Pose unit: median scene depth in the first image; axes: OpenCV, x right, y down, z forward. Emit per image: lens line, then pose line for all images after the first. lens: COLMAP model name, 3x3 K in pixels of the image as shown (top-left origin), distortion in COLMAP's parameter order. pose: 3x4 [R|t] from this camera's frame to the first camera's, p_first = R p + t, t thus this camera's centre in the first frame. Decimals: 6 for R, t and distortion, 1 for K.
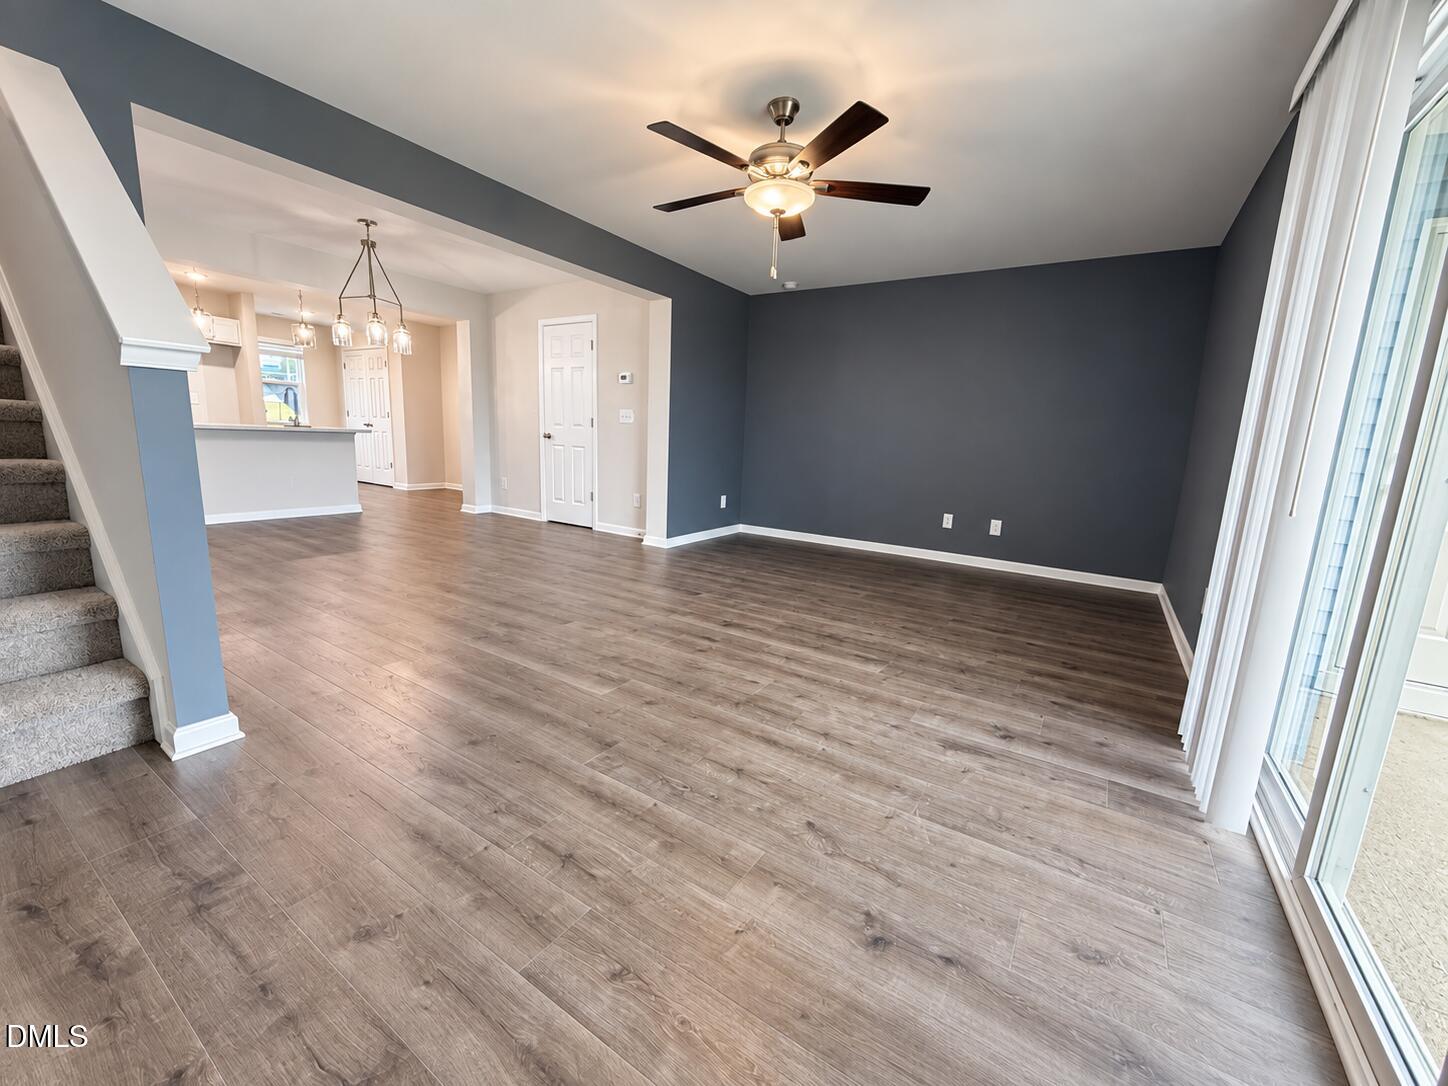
lens RADIAL K [[578.7, 0, 718.0], [0, 578.7, 548.6], [0, 0, 1]] dist [-0.000674, 0.000195]
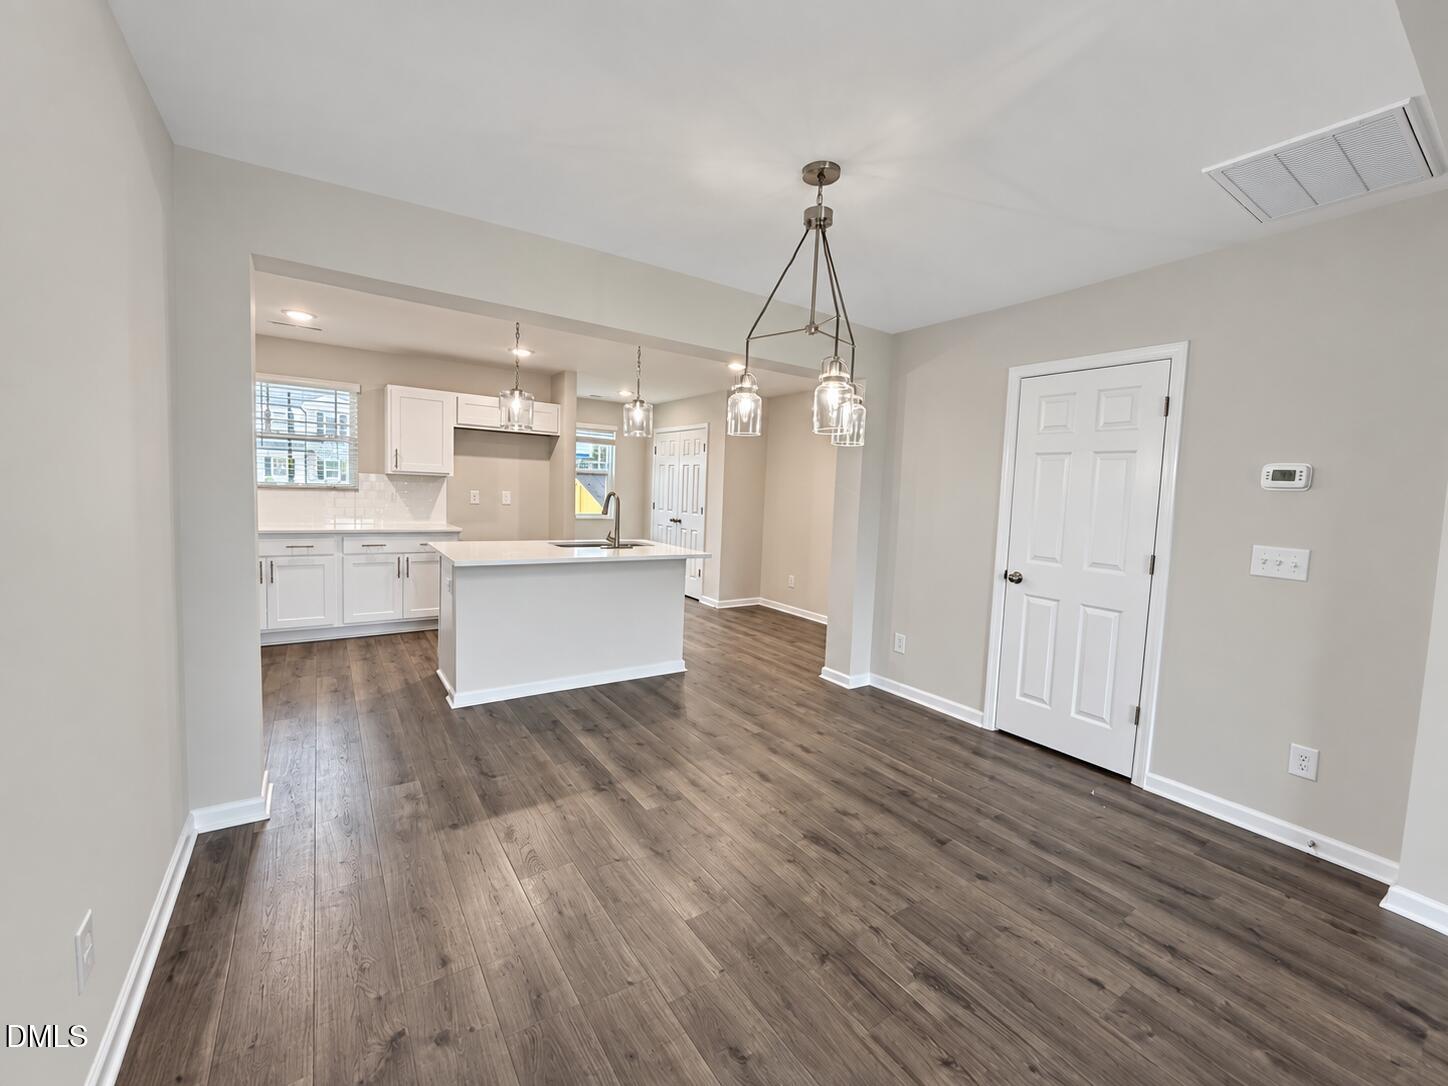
lens RADIAL K [[578.7, 0, 718.0], [0, 578.7, 548.6], [0, 0, 1]] dist [-0.000674, 0.000195]
pose [[0.923806, 0.032221, -0.381502, -0.467010], [-0.072443, 0.993163, -0.091539, -0.206421], [0.375945, 0.112201, 0.919824, 0.546606]]
